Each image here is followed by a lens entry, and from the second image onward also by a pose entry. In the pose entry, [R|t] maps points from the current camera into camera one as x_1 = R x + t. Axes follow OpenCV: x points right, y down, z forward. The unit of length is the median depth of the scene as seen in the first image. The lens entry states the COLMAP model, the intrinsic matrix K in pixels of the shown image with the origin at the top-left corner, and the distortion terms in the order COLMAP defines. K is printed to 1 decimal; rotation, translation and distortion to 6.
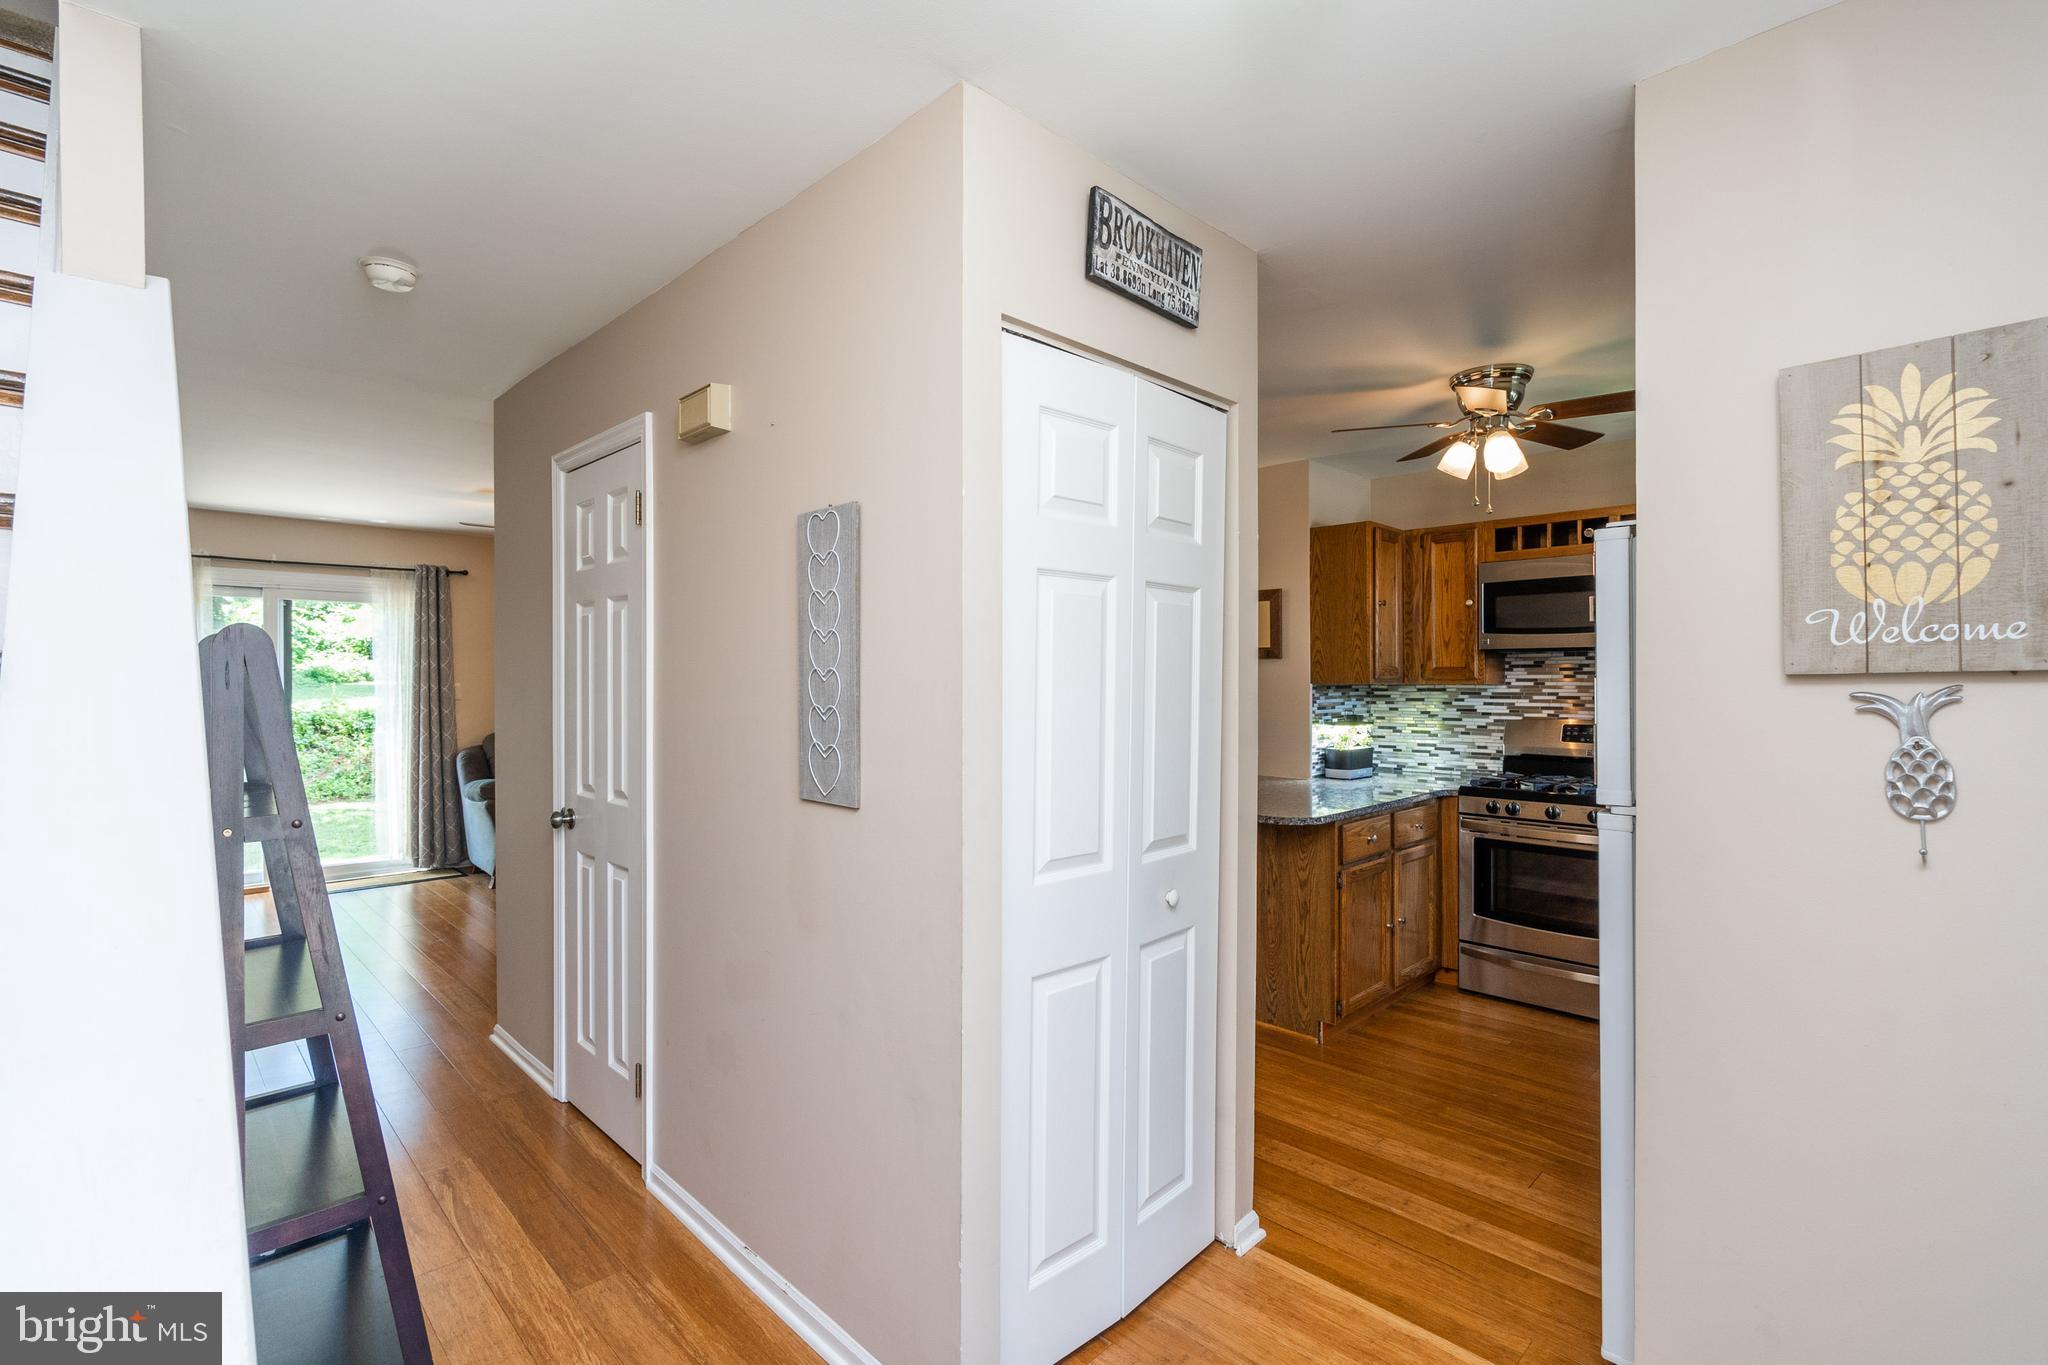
lens RADIAL K [[941.3, 0, 1016.9], [0, 941.3, 682.5], [0, 0, 1]] dist [-0.004148, 0.002219]
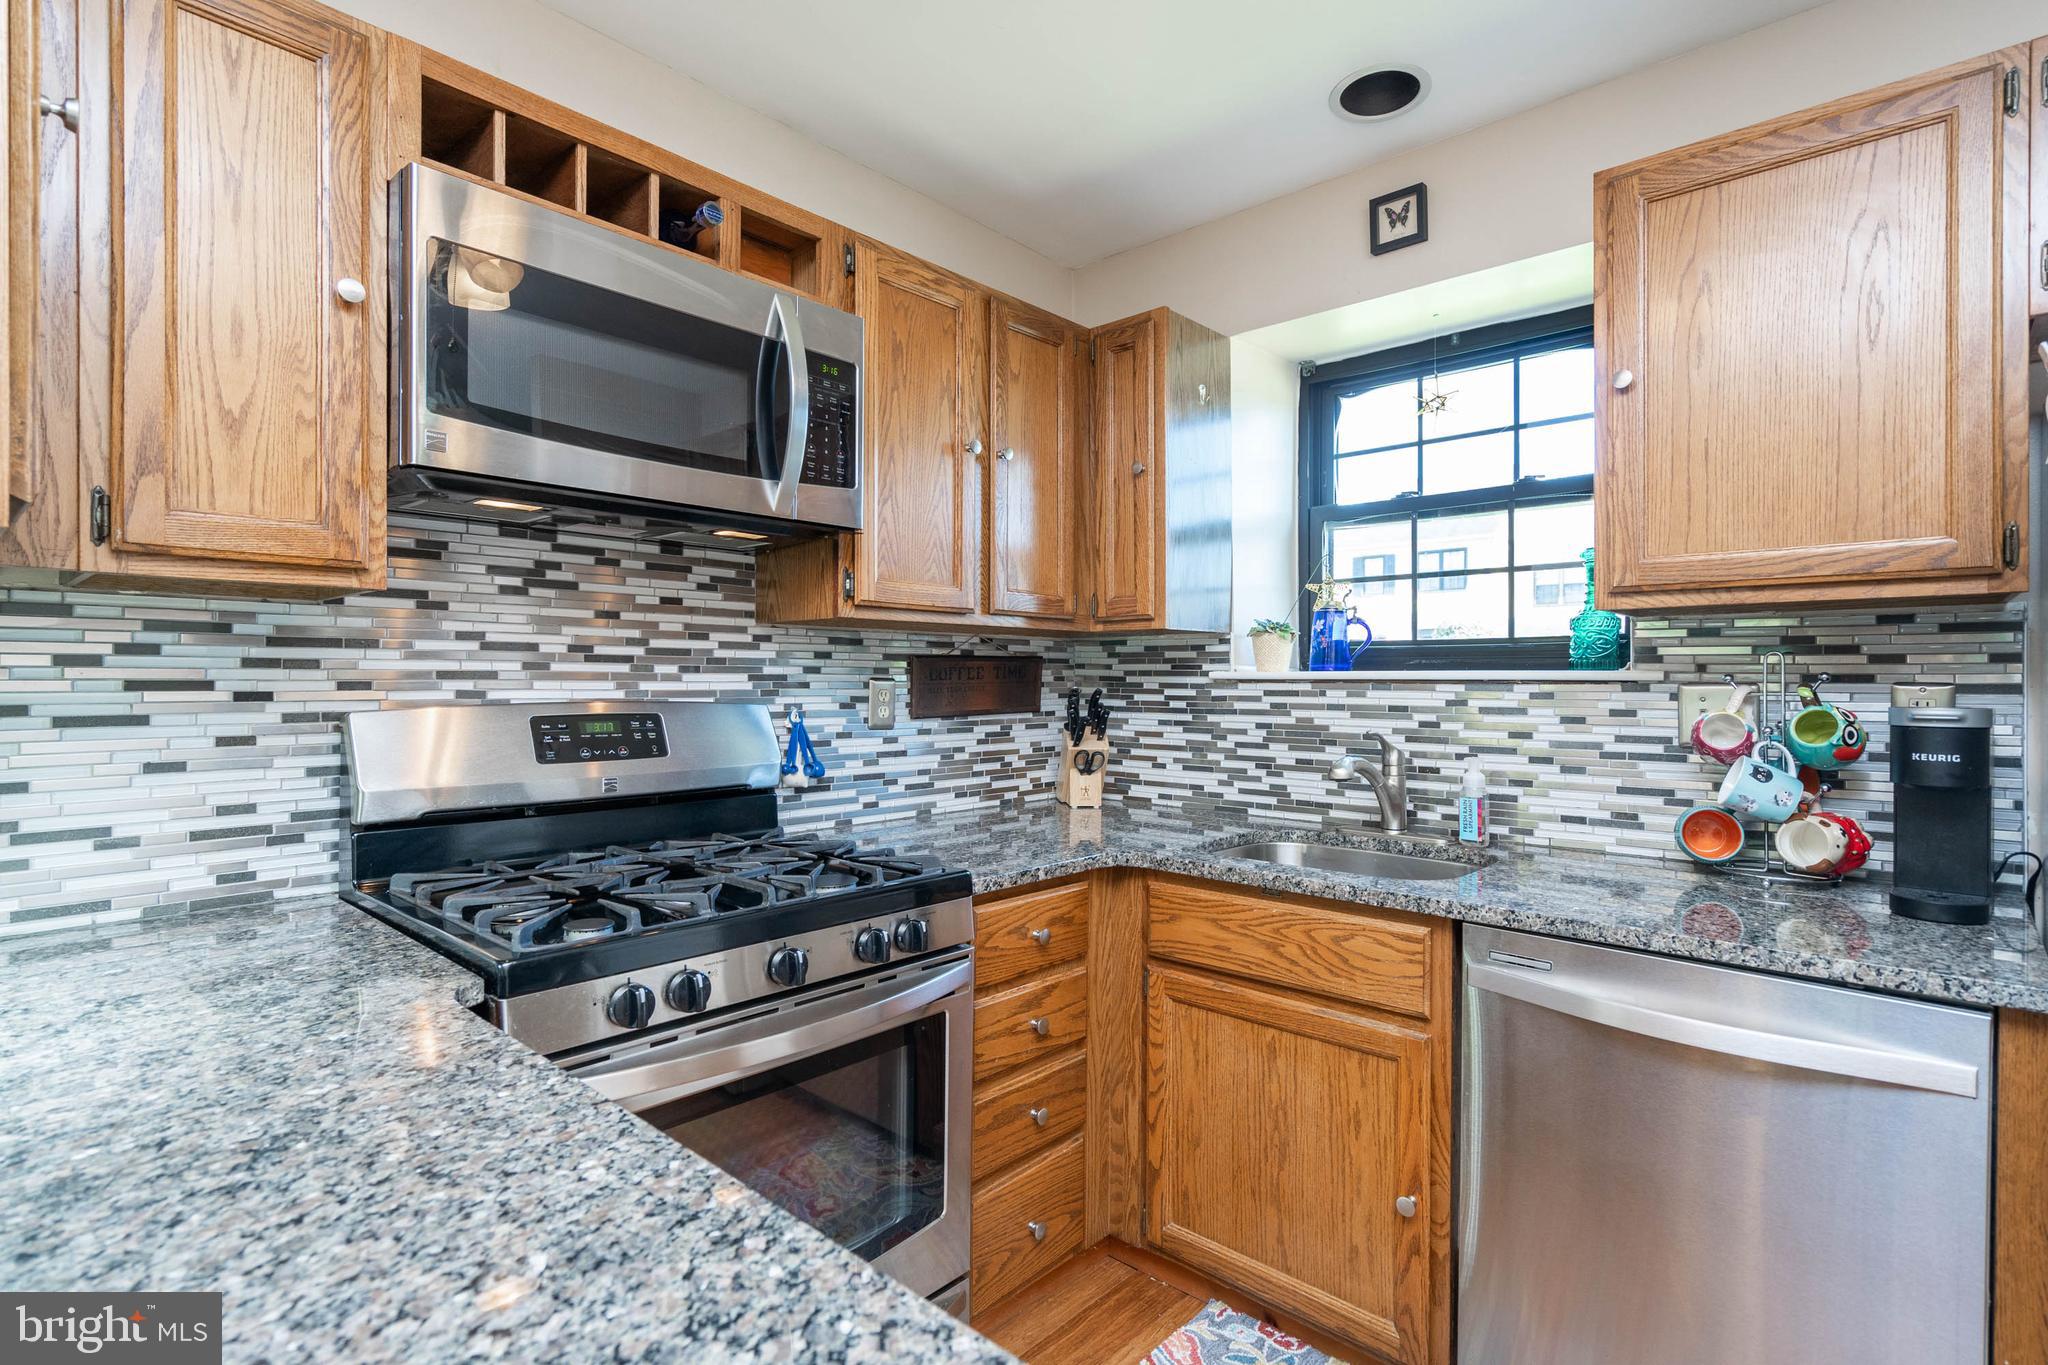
lens RADIAL K [[983.5, 0, 1024.5], [0, 983.5, 681.6], [0, 0, 1]] dist [0.008763, -0.001516]
pose [[-0.049880, 0.001817, 0.998754, 0.173240], [0.001647, 0.999997, -0.001737, 0.030140], [-0.998754, 0.001558, -0.049883, 0.785678]]
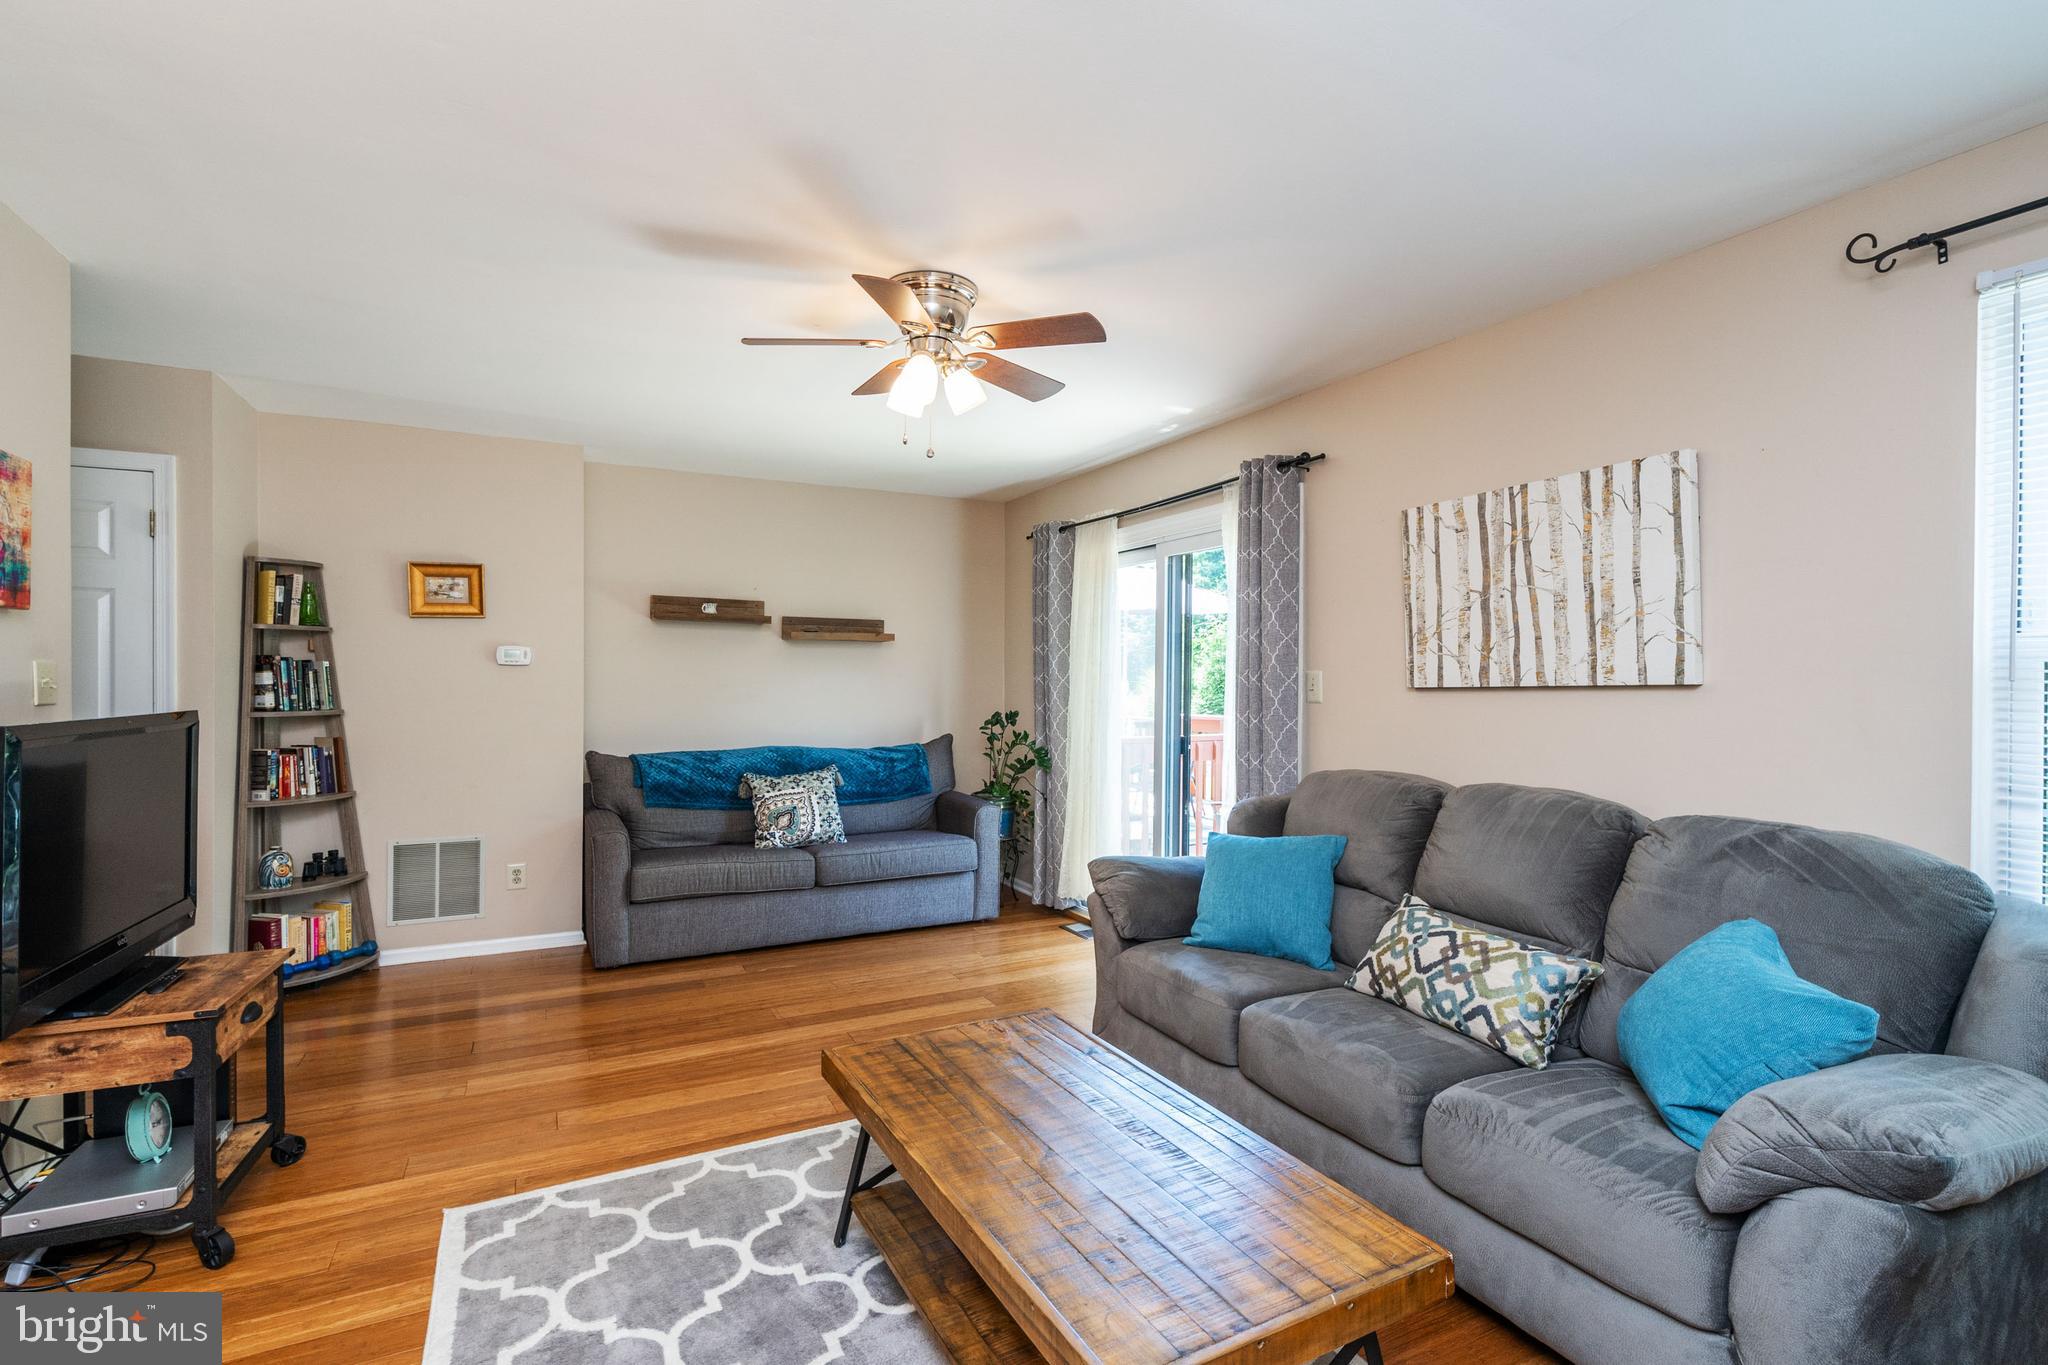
lens RADIAL K [[941.3, 0, 1016.3], [0, 941.3, 680.7], [0, 0, 1]] dist [-0.004148, 0.002219]
pose [[-0.303318, 0.000808, -0.952889, -0.061482], [-0.008510, 0.999957, 0.003557, 0.009040], [0.952851, 0.009188, -0.303298, 1.493194]]
